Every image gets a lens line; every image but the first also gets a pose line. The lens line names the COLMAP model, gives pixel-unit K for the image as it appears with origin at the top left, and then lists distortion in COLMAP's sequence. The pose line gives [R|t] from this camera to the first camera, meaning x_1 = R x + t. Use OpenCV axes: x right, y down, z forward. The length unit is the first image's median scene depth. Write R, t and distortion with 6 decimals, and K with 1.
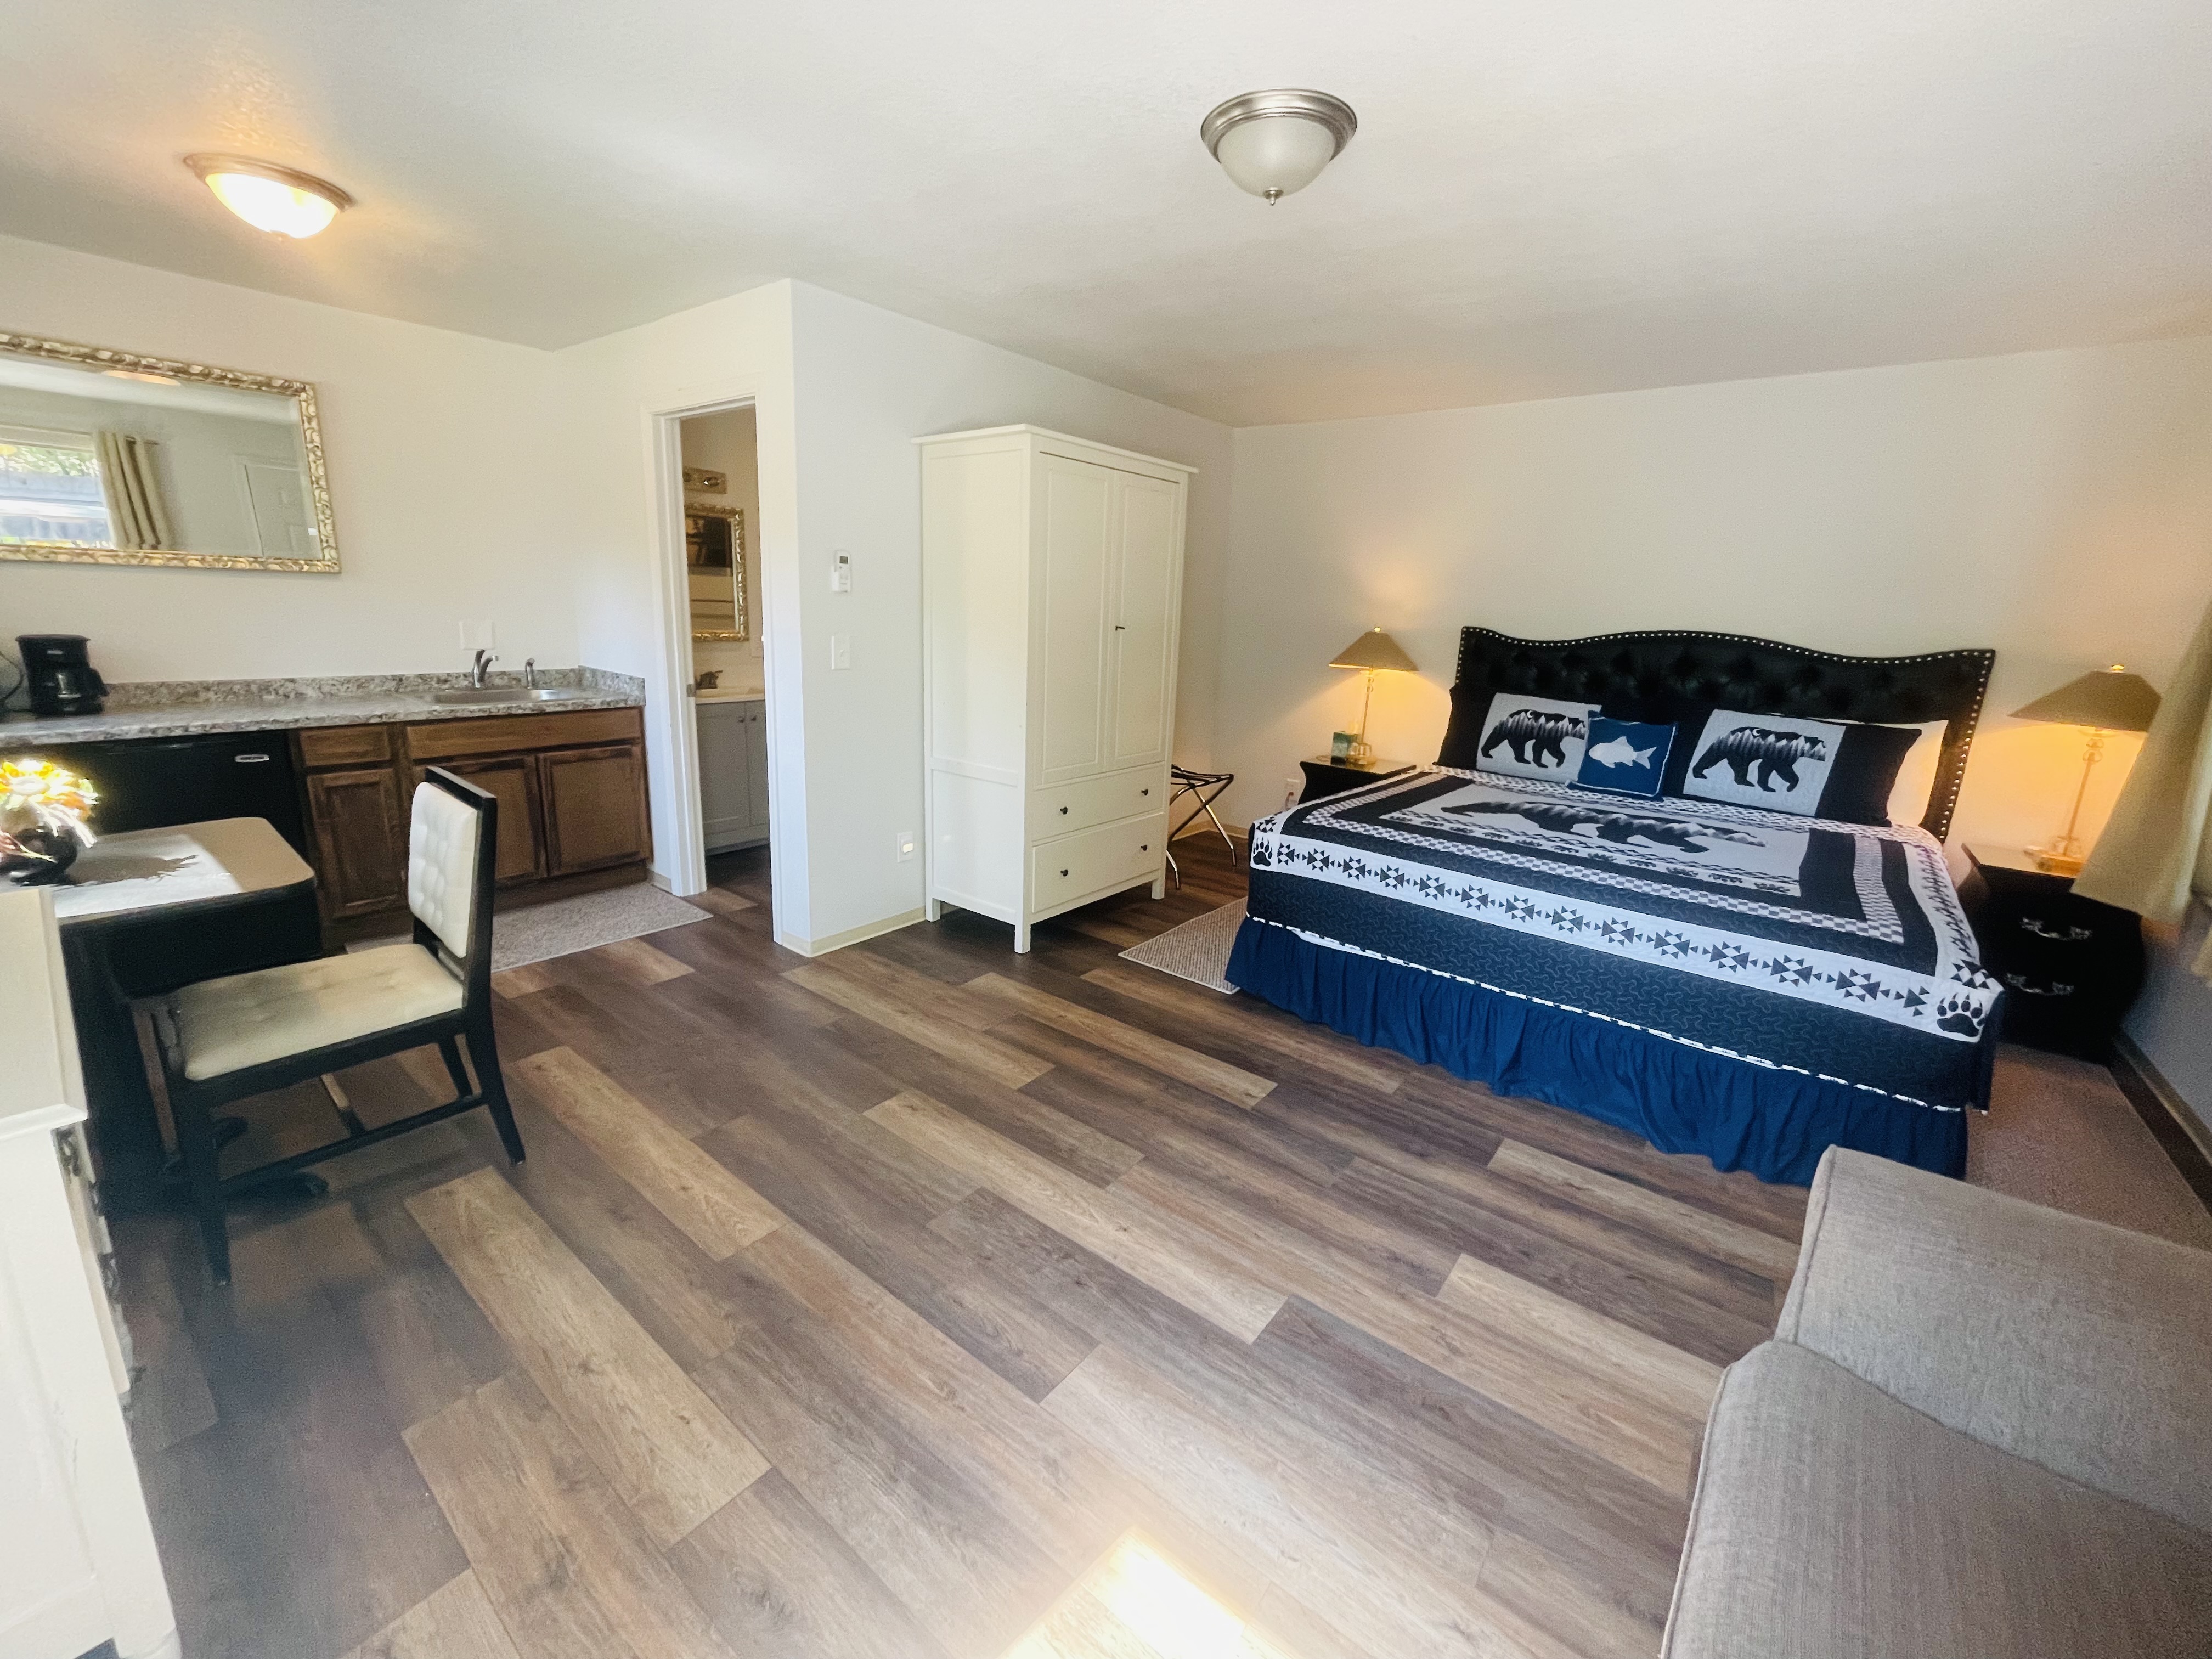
lens RADIAL K [[891.4, 0, 1110.7], [0, 891.4, 823.2], [0, 0, 1]] dist [-0.001868, -0.000661]
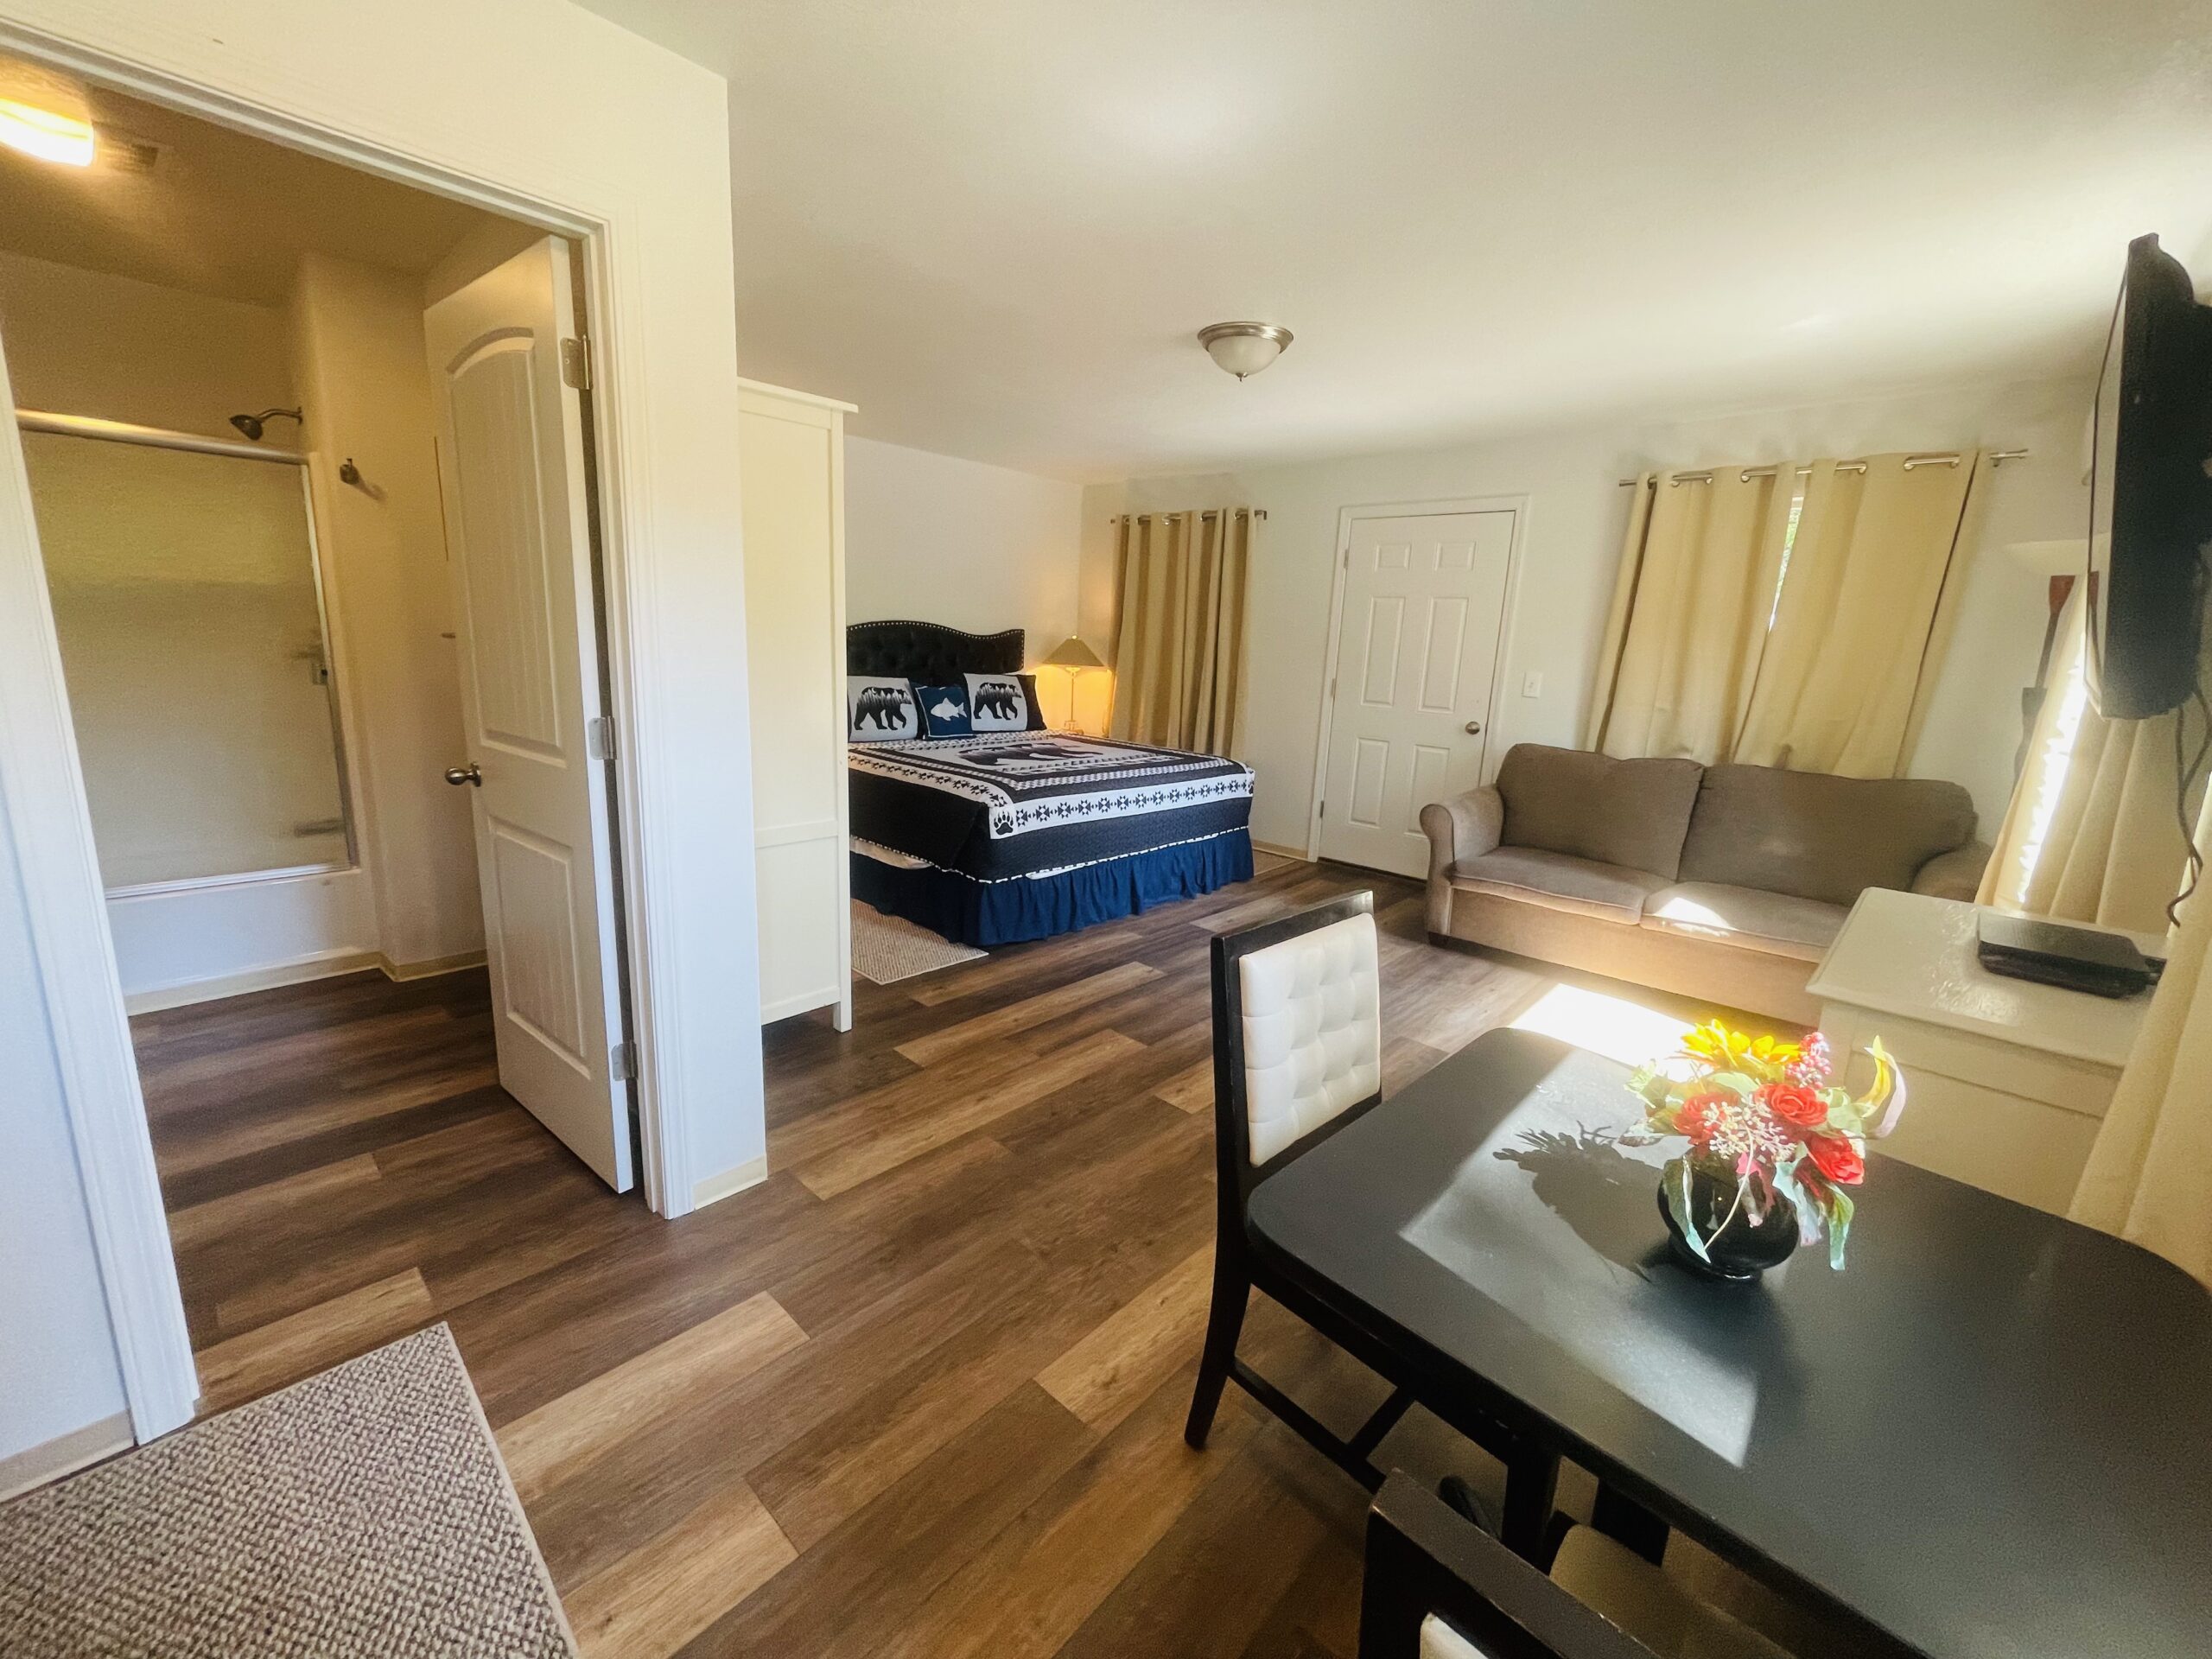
lens RADIAL K [[891.4, 0, 1100.3], [0, 891.4, 814.2], [0, 0, 1]] dist [-0.001868, -0.000661]
pose [[0.092115, -0.236833, 0.967174, -1.025024], [0.196827, 0.956469, 0.215465, -0.222417], [-0.976101, 0.170518, 0.134720, 0.750750]]
